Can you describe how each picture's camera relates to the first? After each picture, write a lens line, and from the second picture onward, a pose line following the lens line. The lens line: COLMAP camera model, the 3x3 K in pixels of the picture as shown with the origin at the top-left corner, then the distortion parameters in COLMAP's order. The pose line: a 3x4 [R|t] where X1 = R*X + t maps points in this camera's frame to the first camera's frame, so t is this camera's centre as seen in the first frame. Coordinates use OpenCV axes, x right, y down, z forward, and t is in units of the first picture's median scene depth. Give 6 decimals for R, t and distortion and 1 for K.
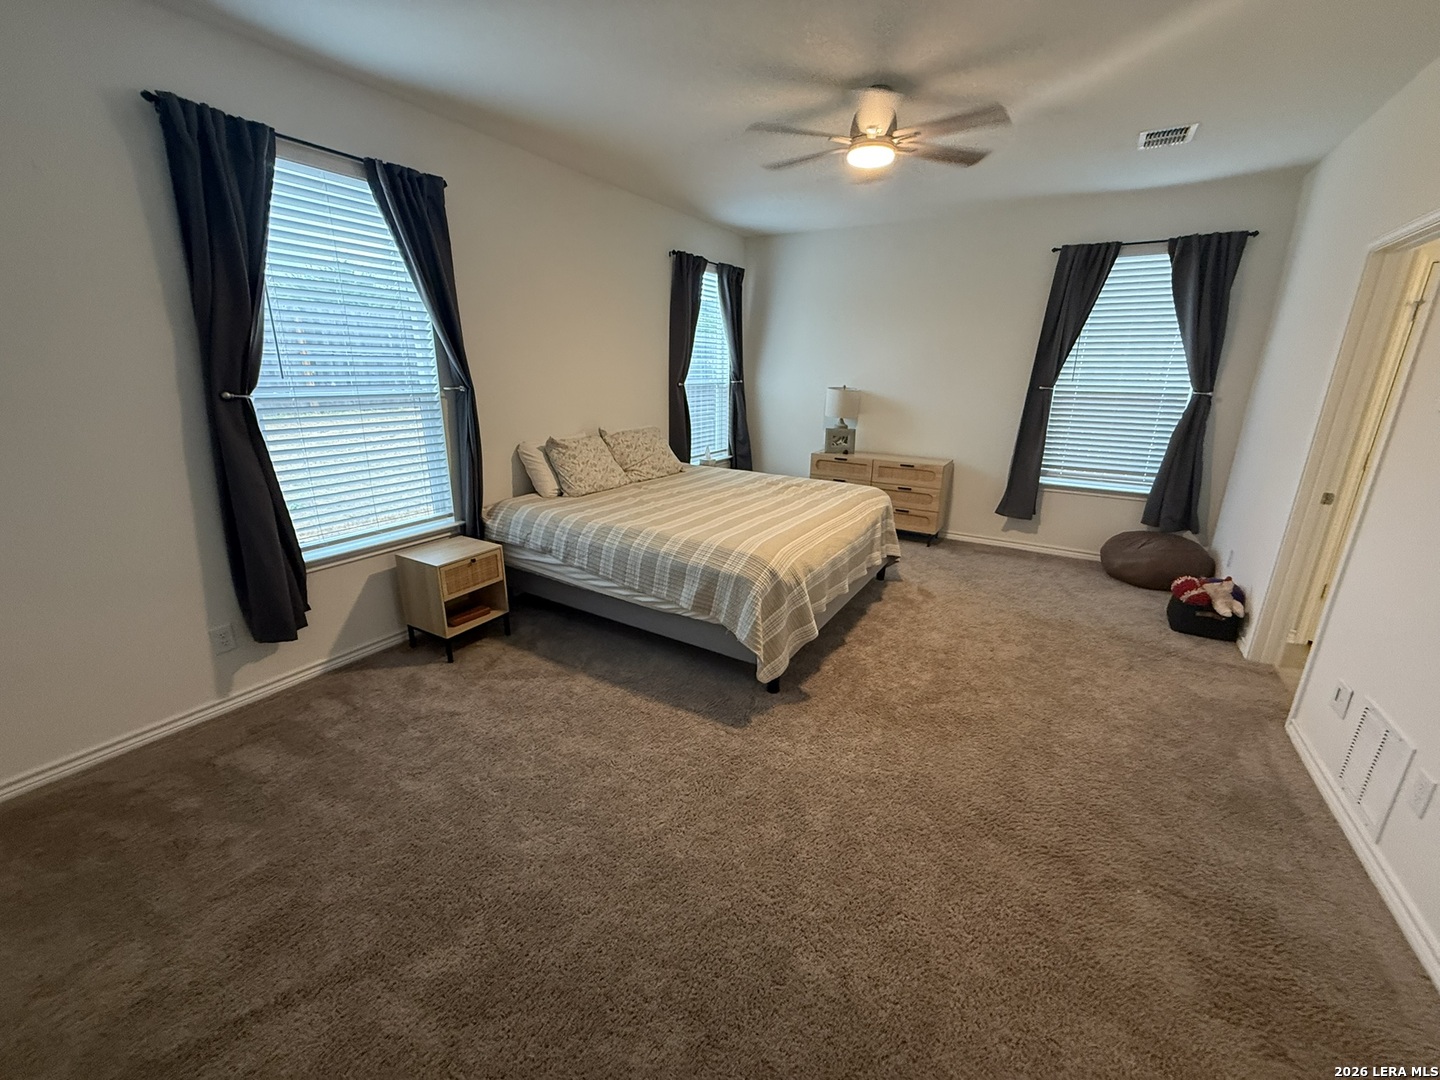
lens RADIAL K [[574.2, 0, 717.0], [0, 574.2, 536.9], [0, 0, 1]] dist [-0.000575, -0.000440]
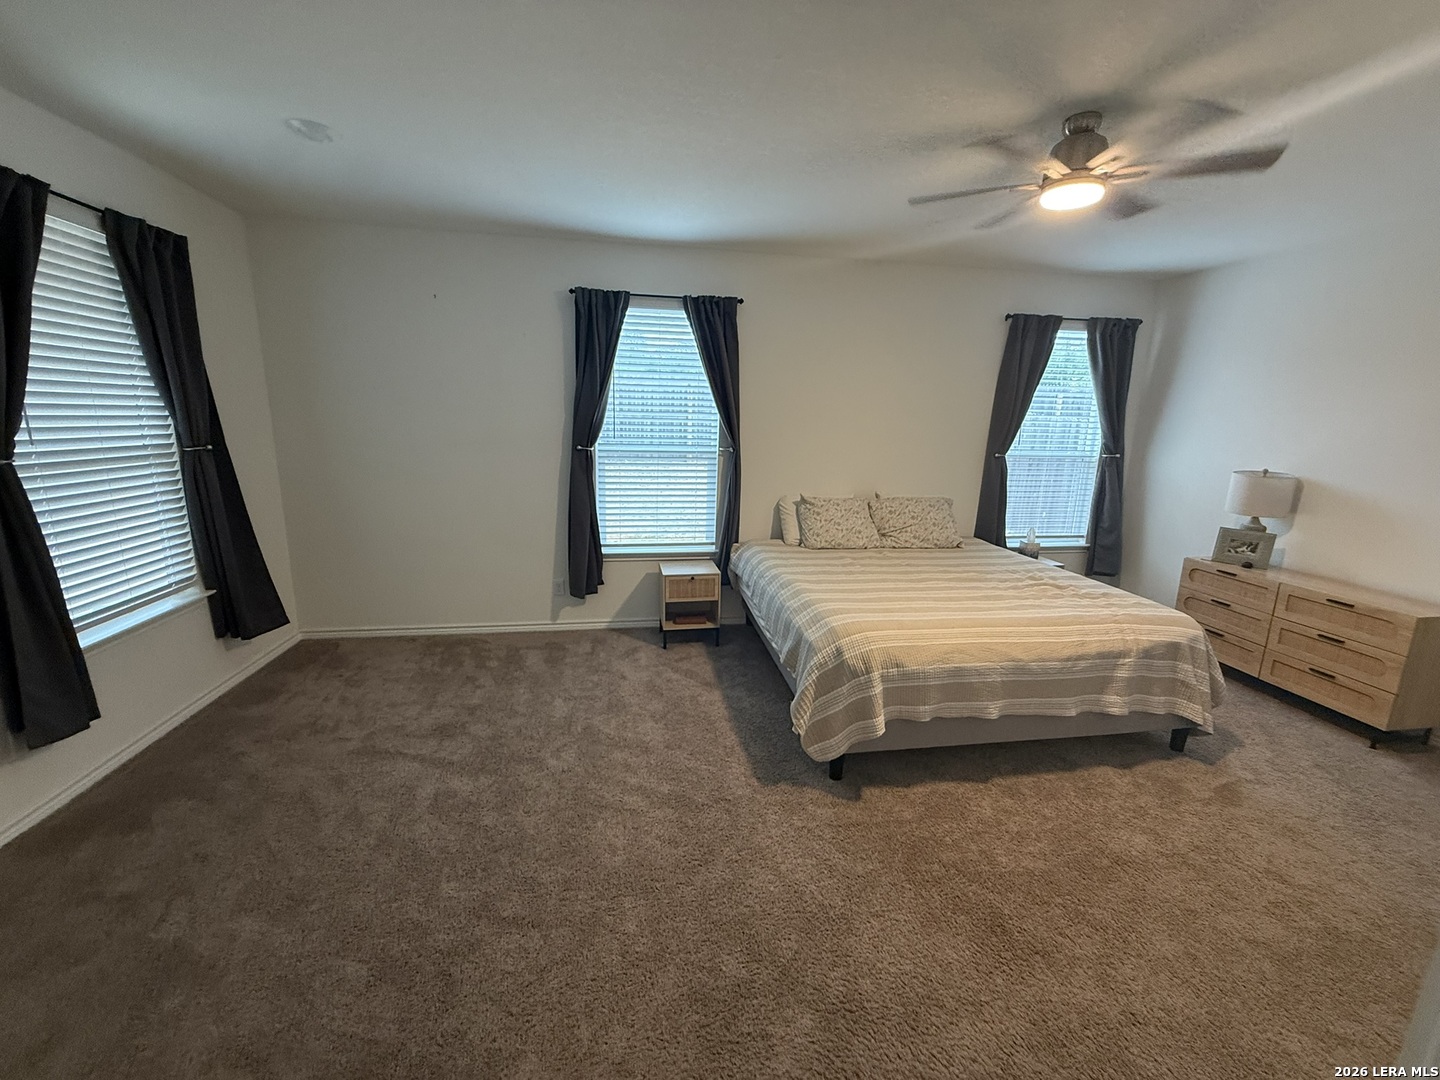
lens RADIAL K [[574.2, 0, 717.0], [0, 574.2, 536.9], [0, 0, 1]] dist [-0.000575, -0.000440]
pose [[0.647388, 0.157779, -0.745650, 0.546538], [-0.229991, 0.973173, 0.006240, -0.068505], [0.726631, 0.167453, 0.666308, 0.147989]]
